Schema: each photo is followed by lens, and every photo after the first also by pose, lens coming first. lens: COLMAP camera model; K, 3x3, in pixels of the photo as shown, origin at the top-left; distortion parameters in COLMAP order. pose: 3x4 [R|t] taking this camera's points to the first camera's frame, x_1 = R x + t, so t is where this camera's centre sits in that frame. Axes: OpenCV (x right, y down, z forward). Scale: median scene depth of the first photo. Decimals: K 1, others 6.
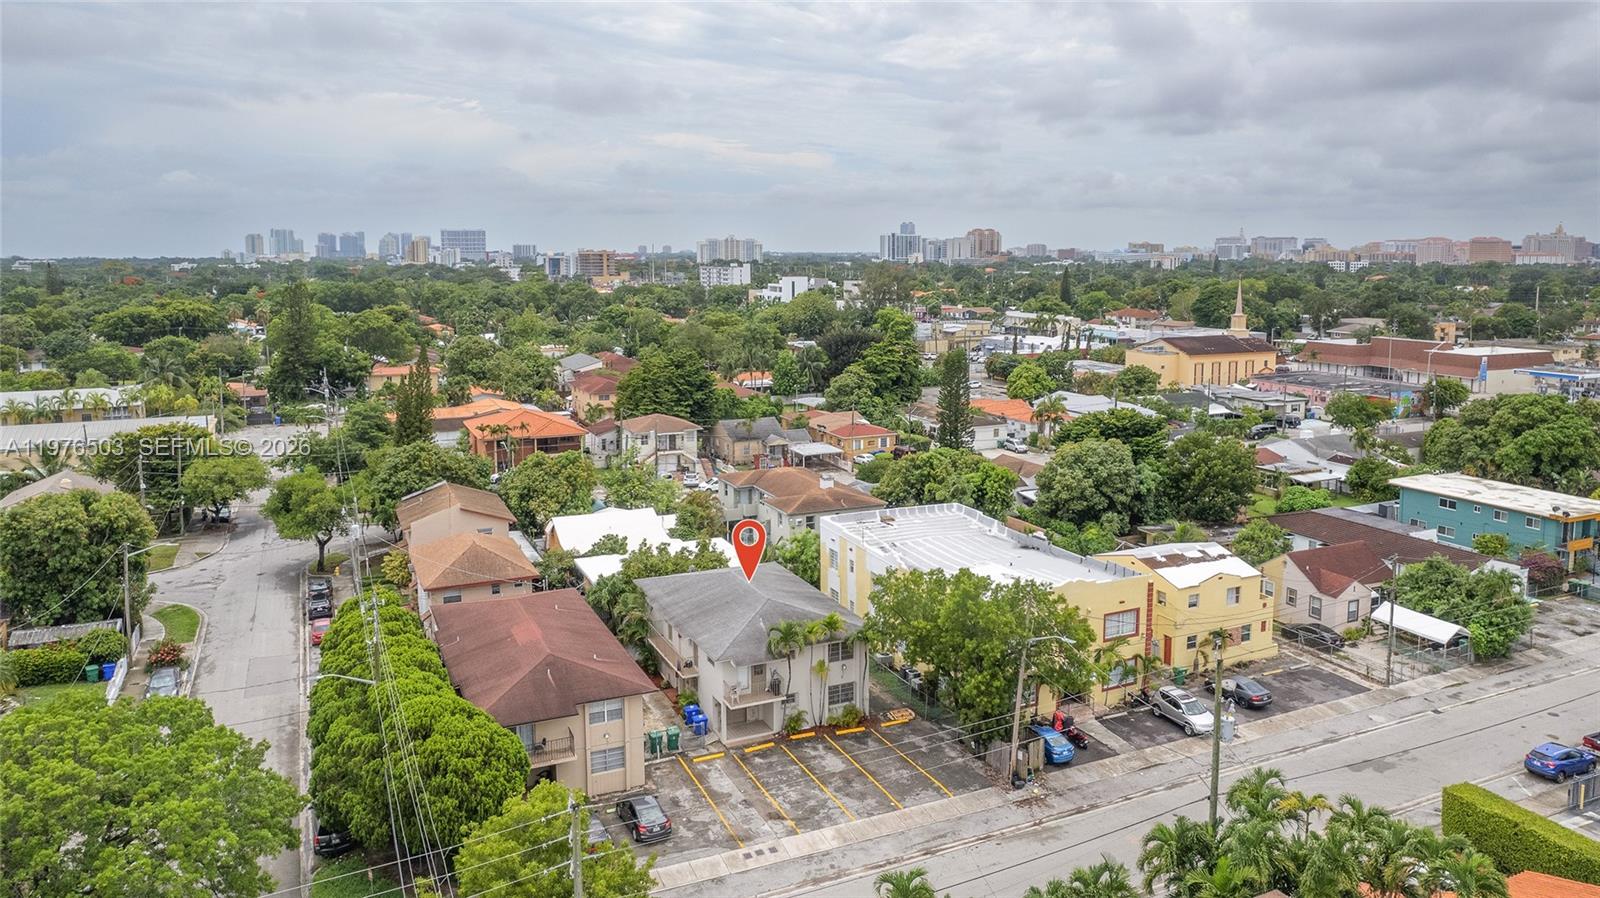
lens RADIAL K [[1083.2, 0, 804.2], [0, 1083.2, 388.7], [0, 0, 1]] dist [-0.066963, 0.038436]
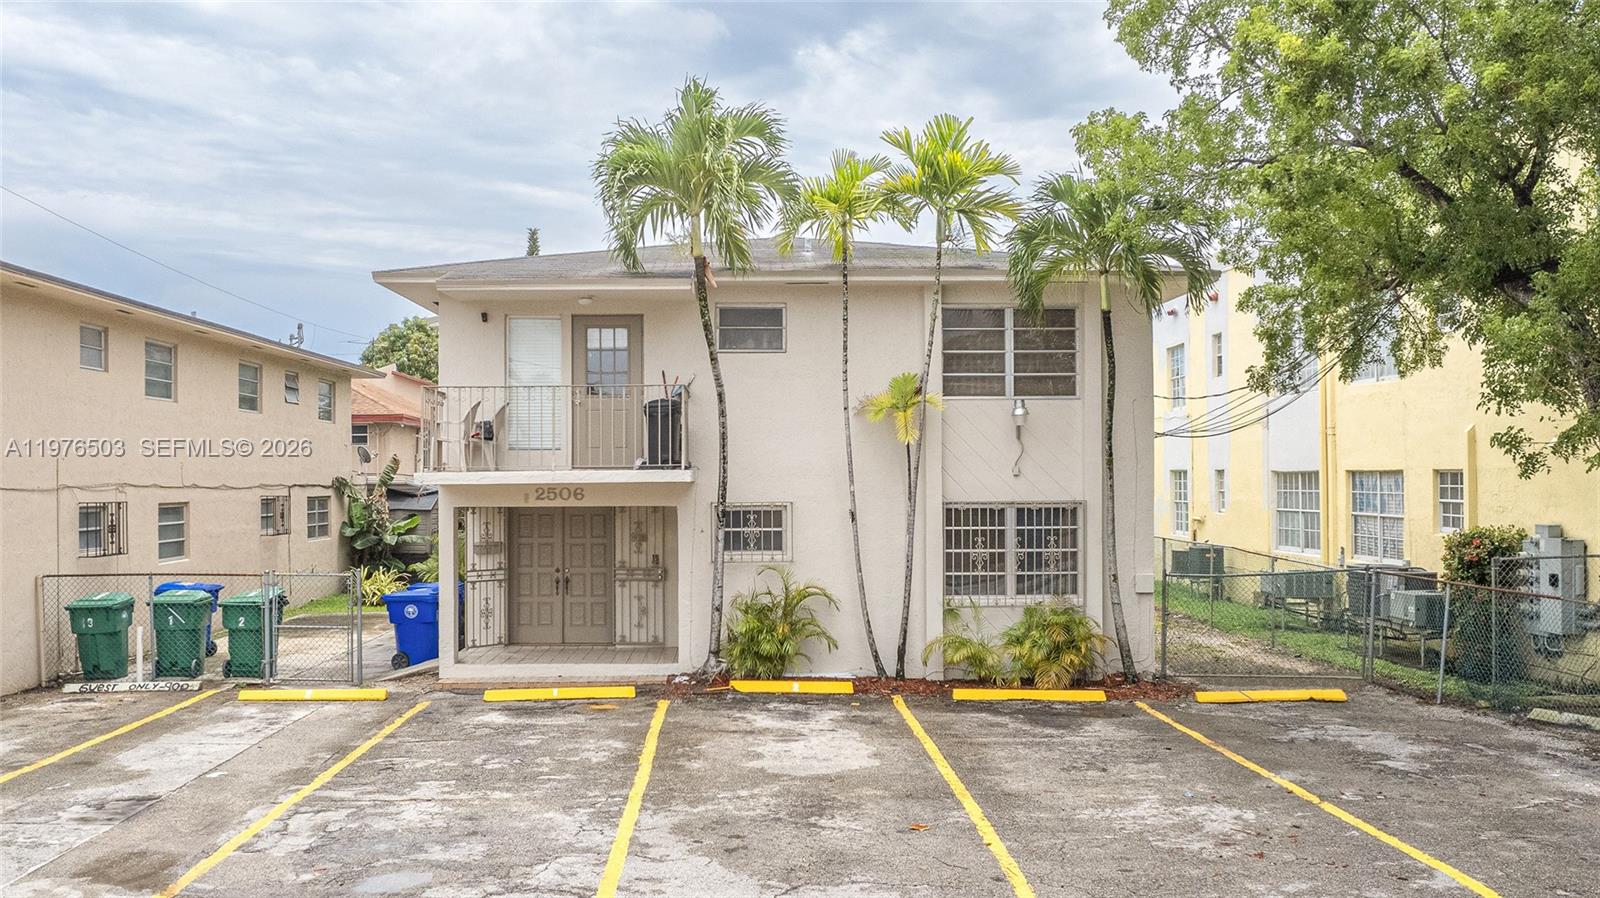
lens RADIAL K [[1311.1, 0, 796.9], [0, 1311.1, 502.8], [0, 0, 1]] dist [-0.044342, -0.001629]
pose [[0.921894, 0.007621, -0.387367, 0.081056], [-0.051604, 0.993314, -0.103269, 0.248698], [0.383990, 0.115193, 0.916124, 0.598874]]
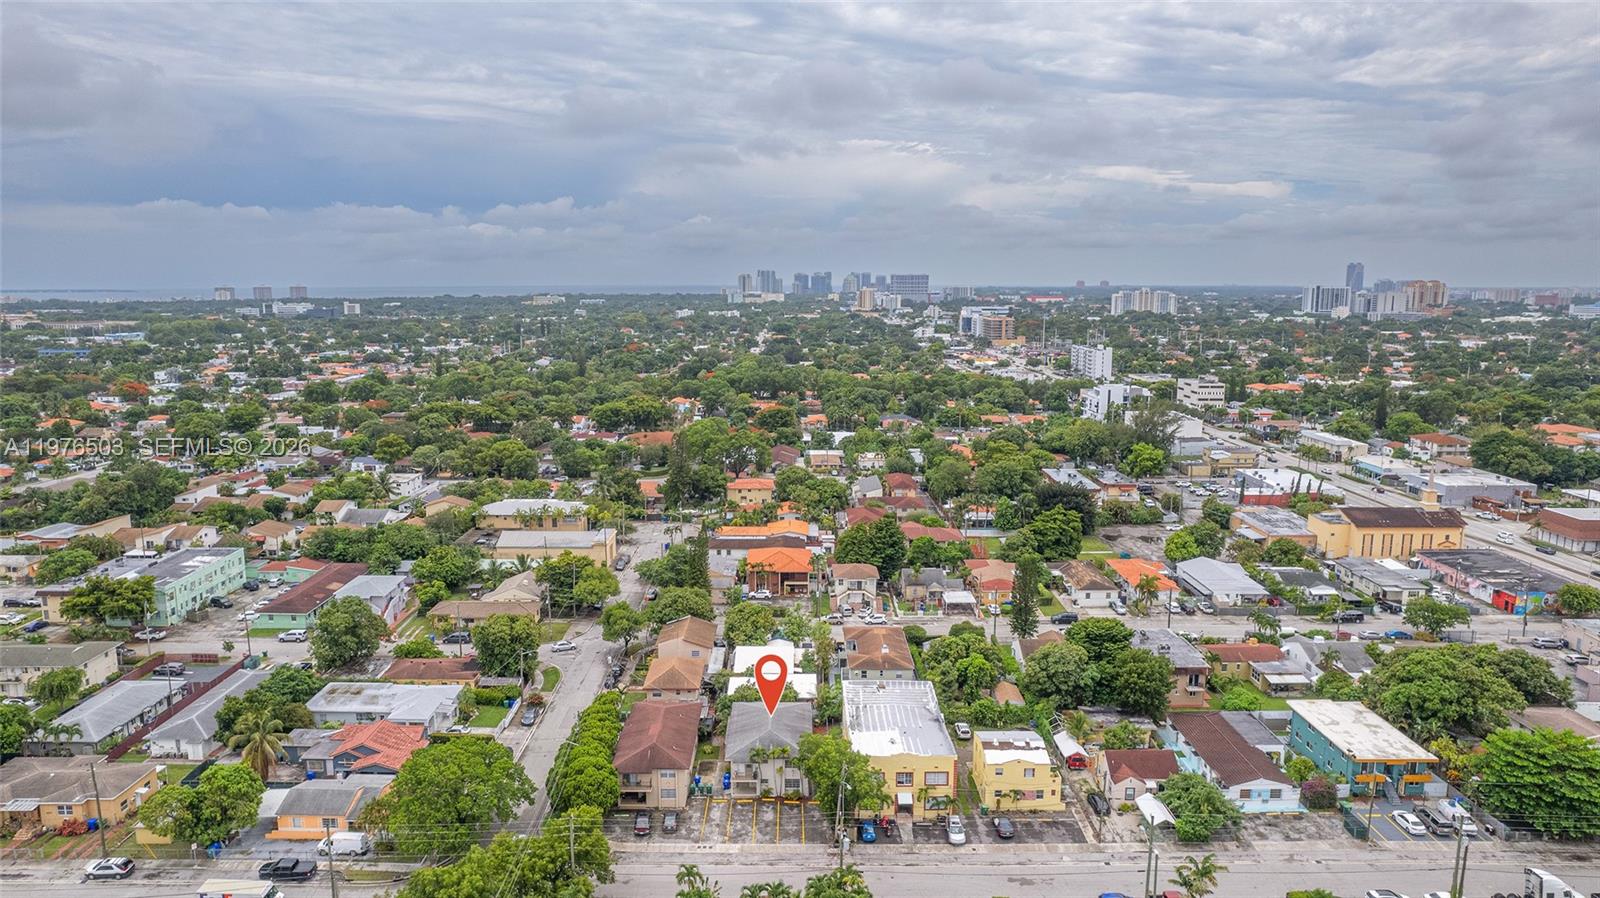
lens RADIAL K [[1006.5, 0, 800.0], [0, 1006.5, 449.0], [0, 0, 1]] dist [-0.066934, 0.055222]
pose [[0.909397, 0.072069, -0.409637, 0.637149], [-0.053926, 0.996991, 0.055688, -0.373292], [0.412418, -0.028552, 0.910547, -0.575623]]
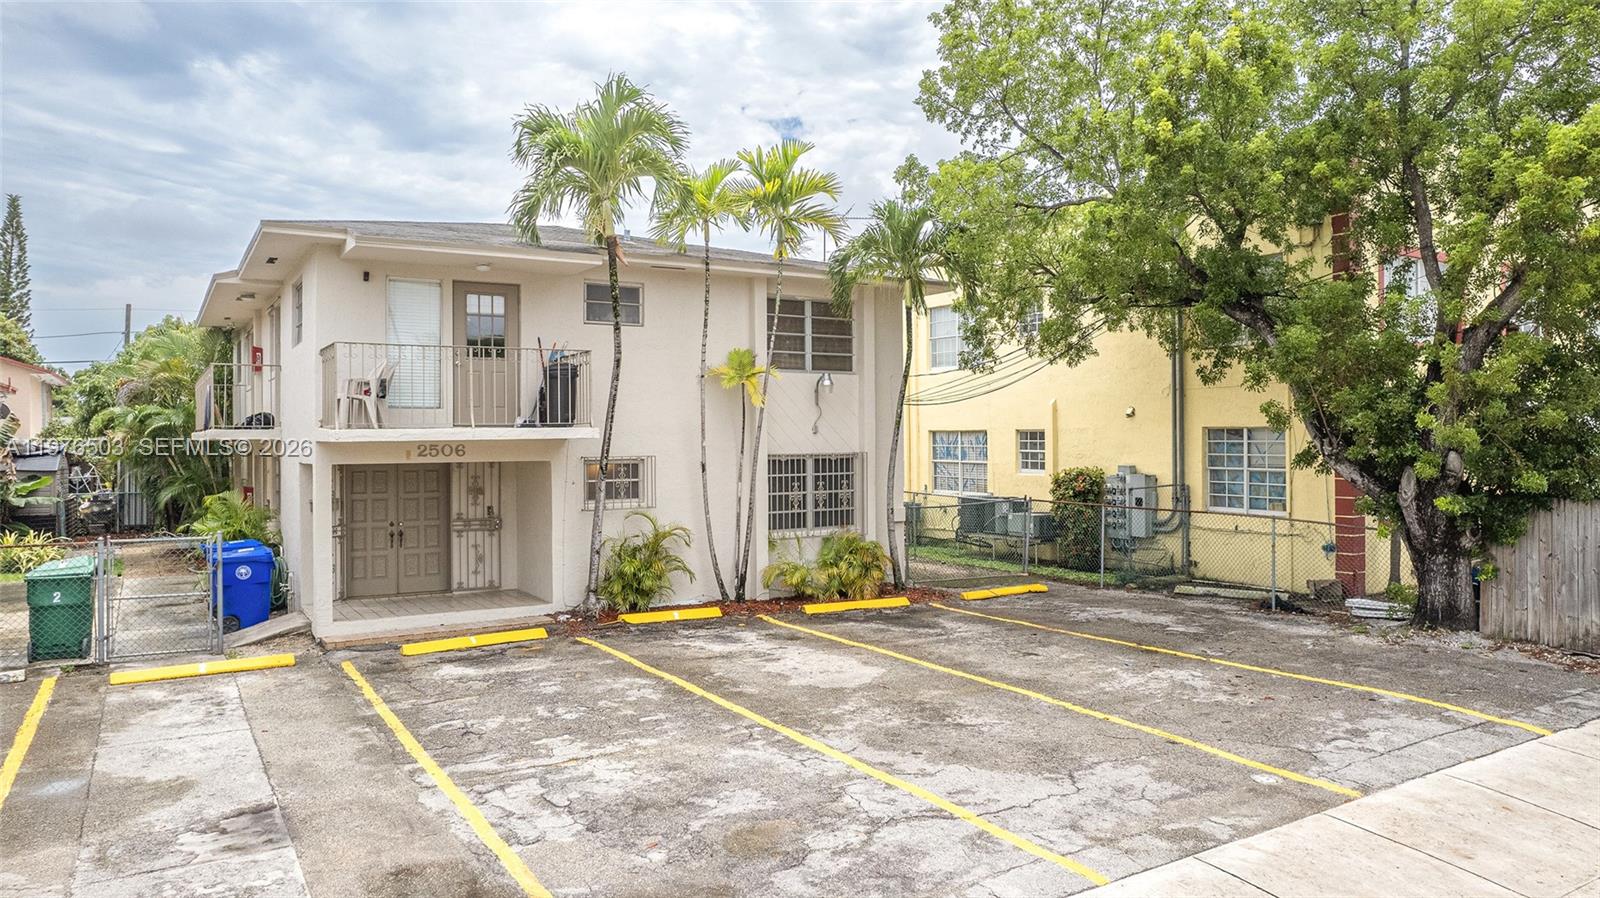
lens RADIAL K [[1006.5, 0, 800.0], [0, 1006.5, 449.0], [0, 0, 1]] dist [-0.066934, 0.055222]
pose [[0.992840, -0.003299, 0.119403, -0.000255], [0.017927, 0.992412, -0.121644, 0.248796], [-0.118096, 0.122914, 0.985366, 0.604565]]
